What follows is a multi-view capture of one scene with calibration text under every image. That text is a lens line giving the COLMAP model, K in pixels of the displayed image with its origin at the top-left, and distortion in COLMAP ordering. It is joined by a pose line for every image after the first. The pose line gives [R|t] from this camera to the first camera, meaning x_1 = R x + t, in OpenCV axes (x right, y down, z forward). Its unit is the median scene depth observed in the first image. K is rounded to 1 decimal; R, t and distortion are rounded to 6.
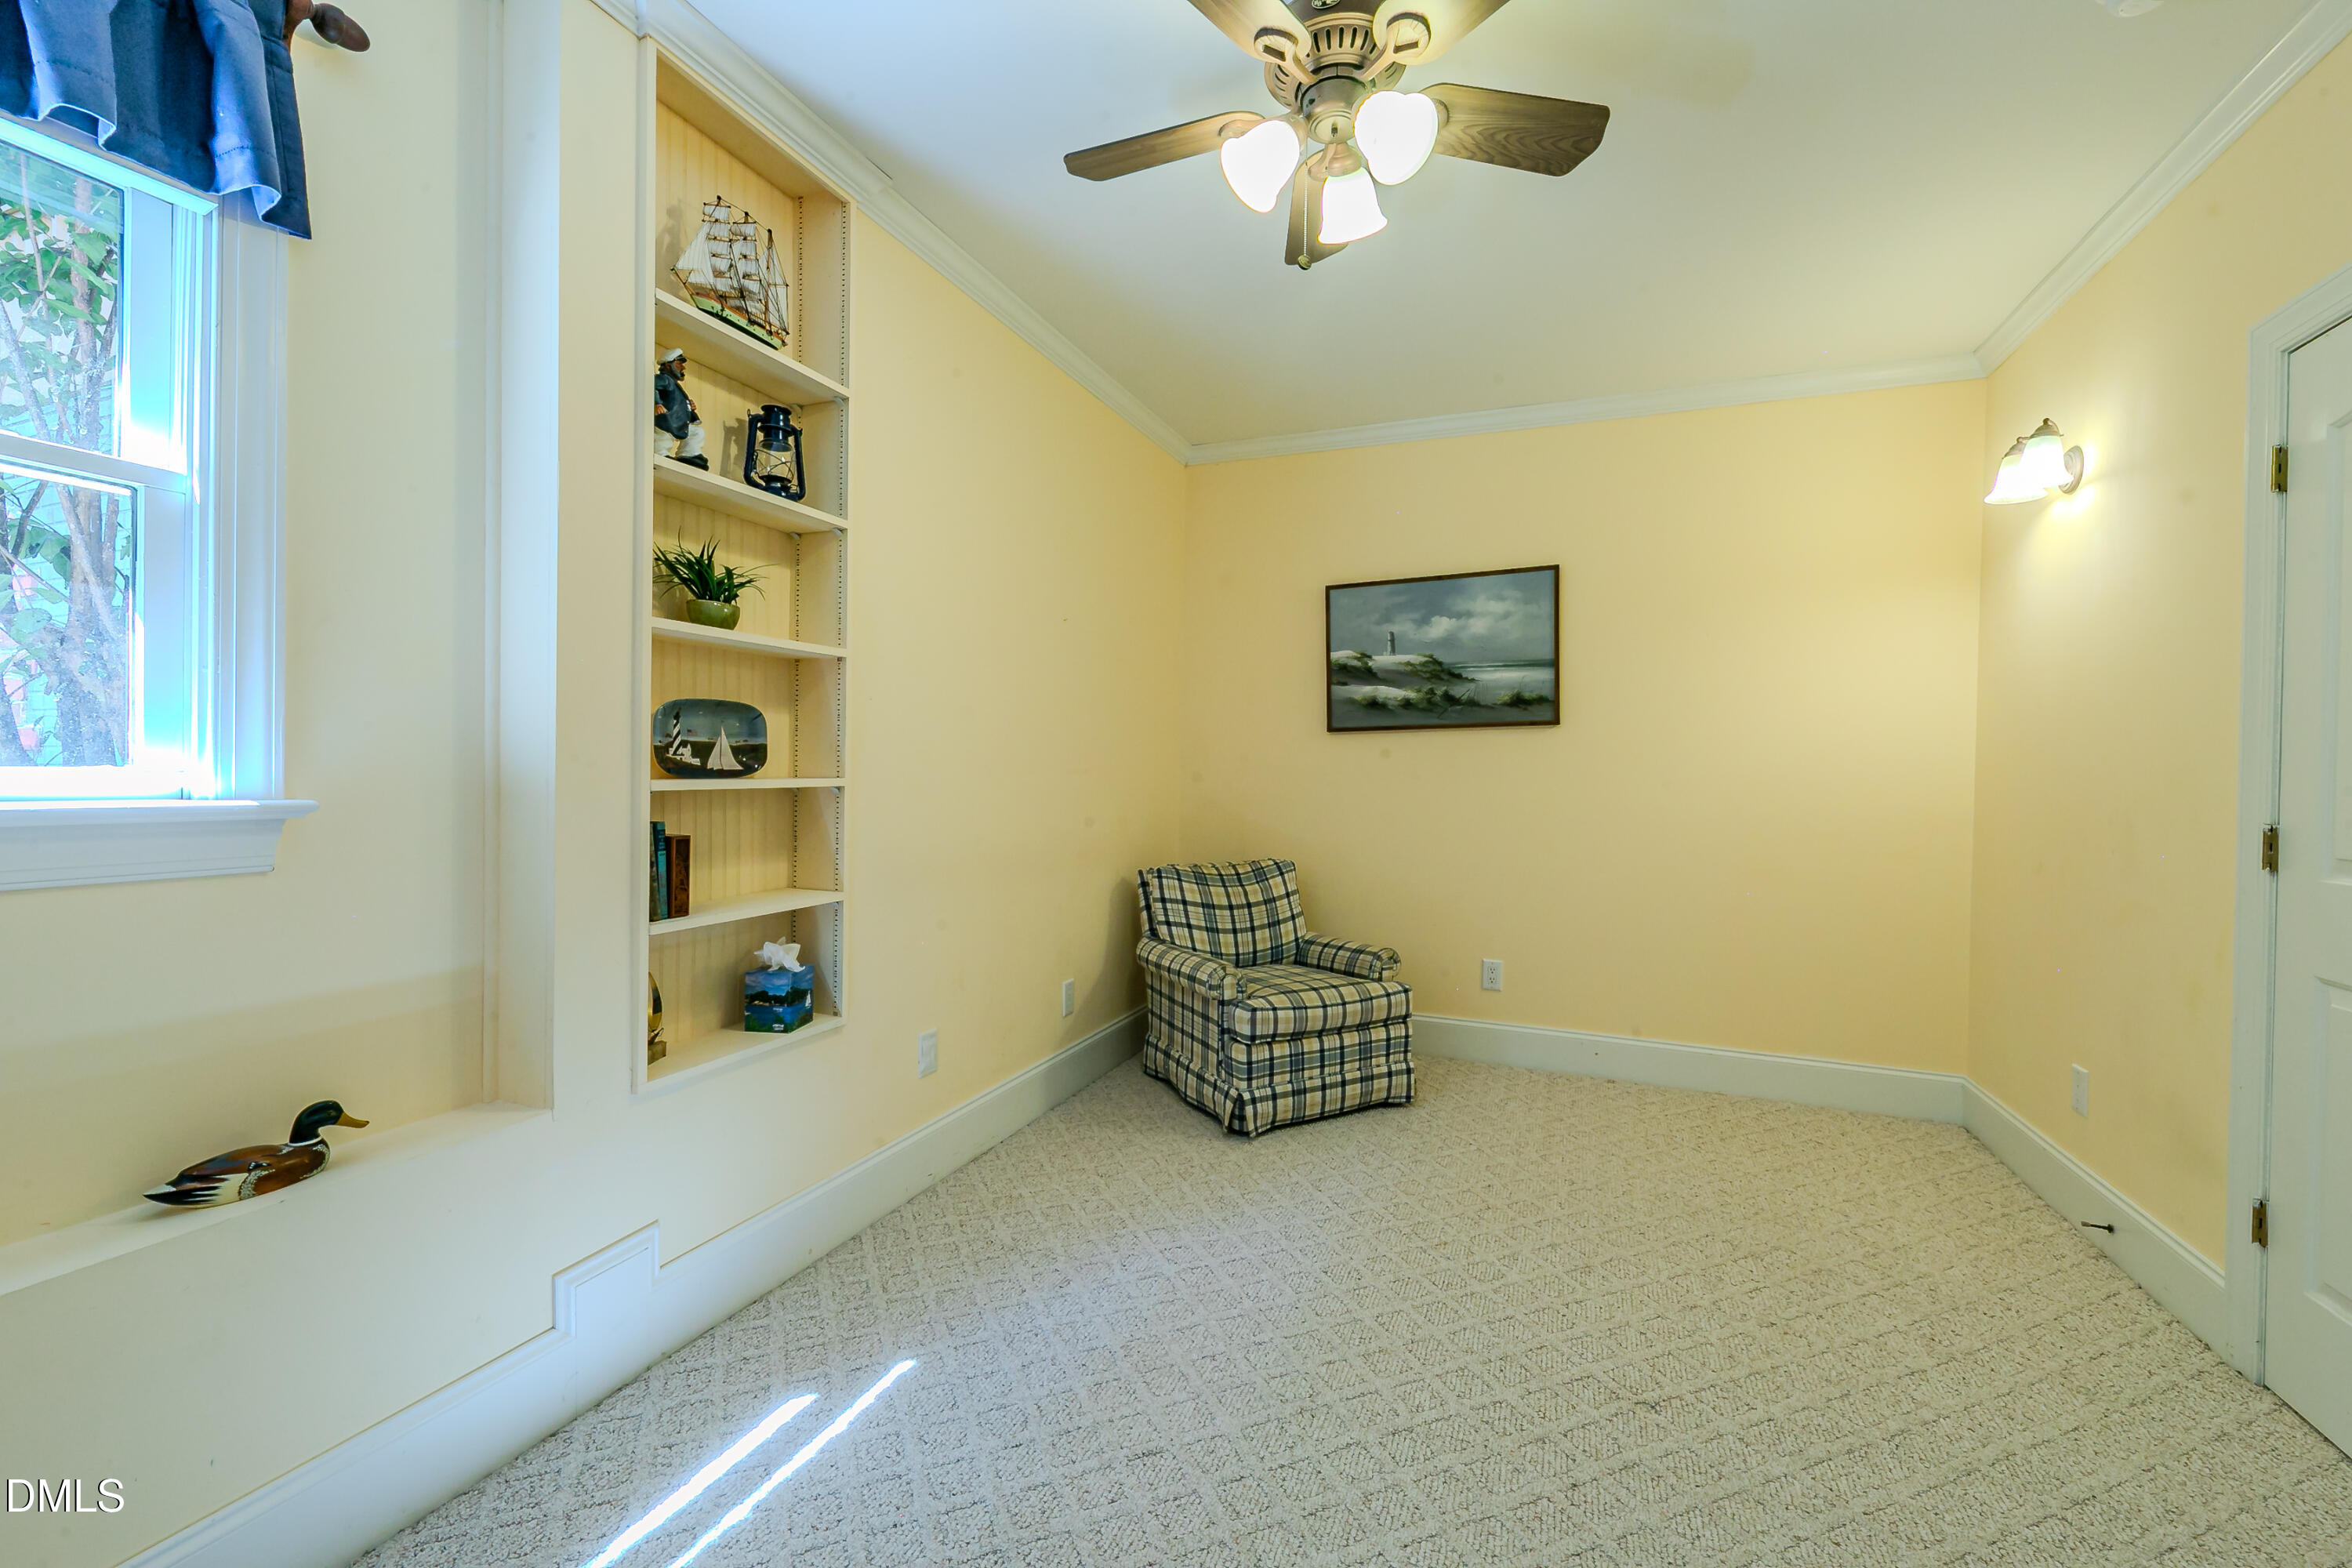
lens RADIAL K [[958.3, 0, 1179.7], [0, 958.3, 778.5], [0, 0, 1]] dist [-0.000111, -0.001016]
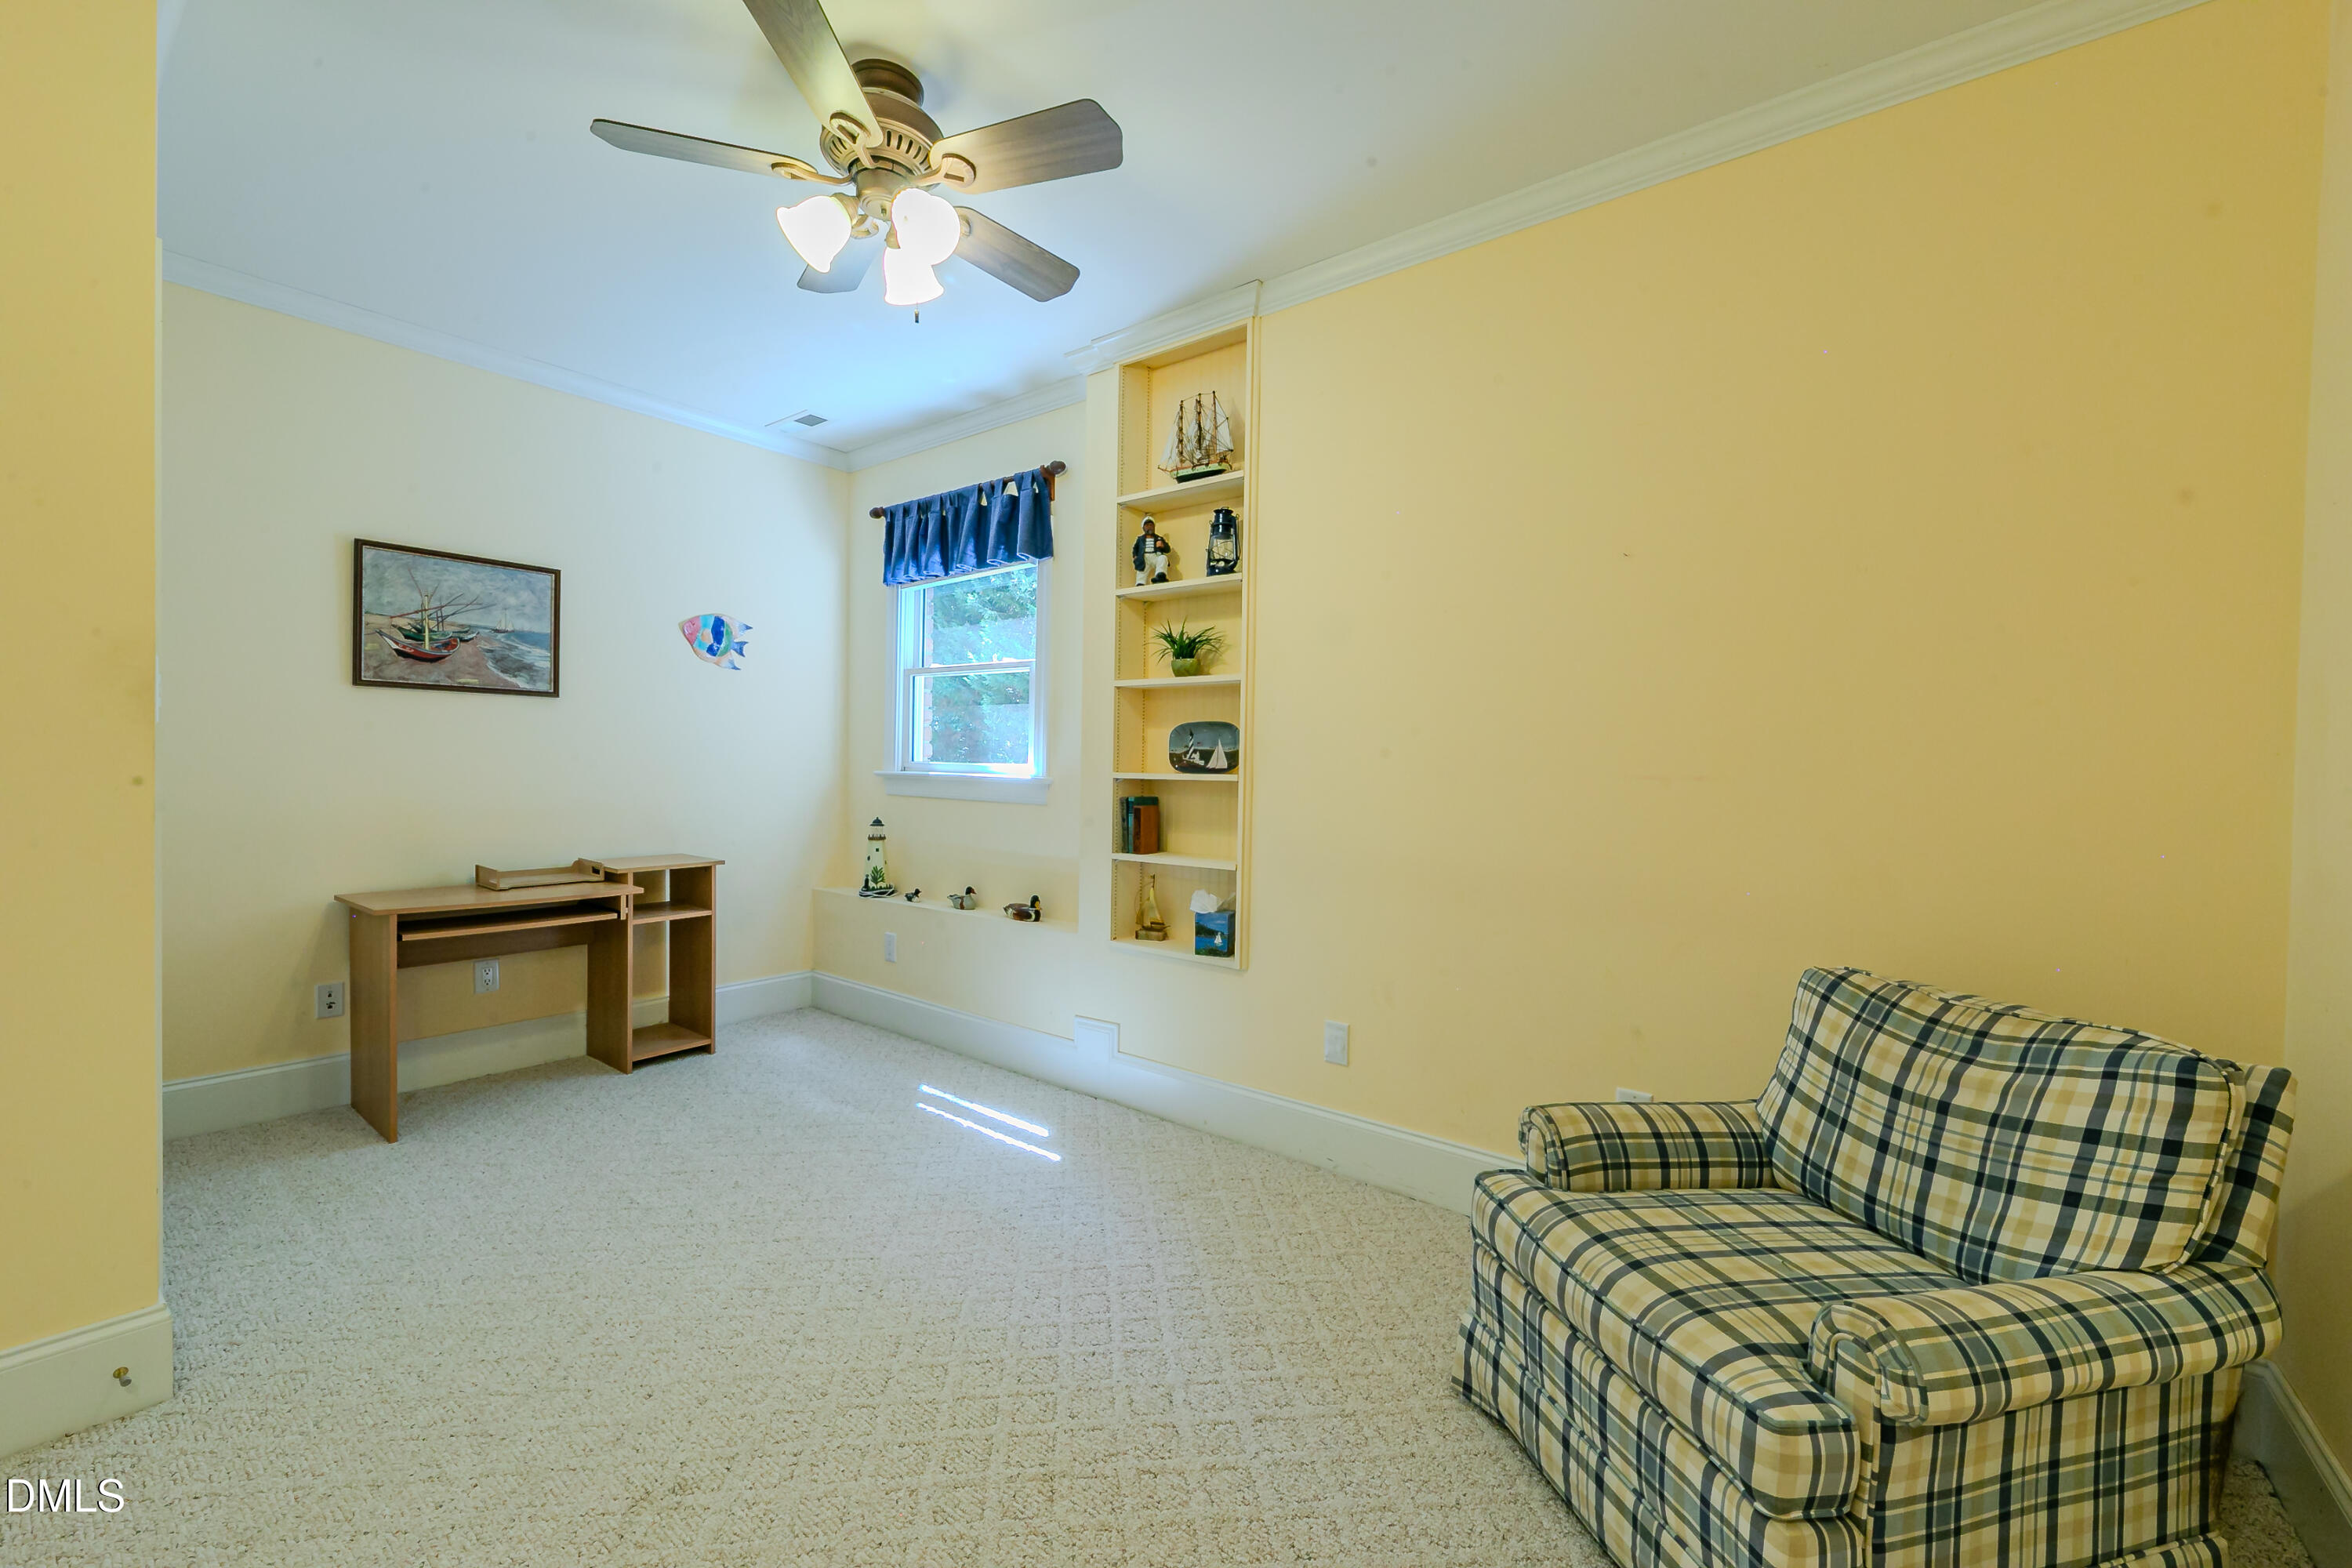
lens RADIAL K [[958.3, 0, 1177.5], [0, 958.3, 777.9], [0, 0, 1]] dist [-0.000111, -0.001016]
pose [[-0.283752, -0.000682, -0.958897, 0.962645], [-0.027624, 0.999591, 0.007464, -0.004087], [0.958500, 0.028606, -0.283655, 1.380269]]
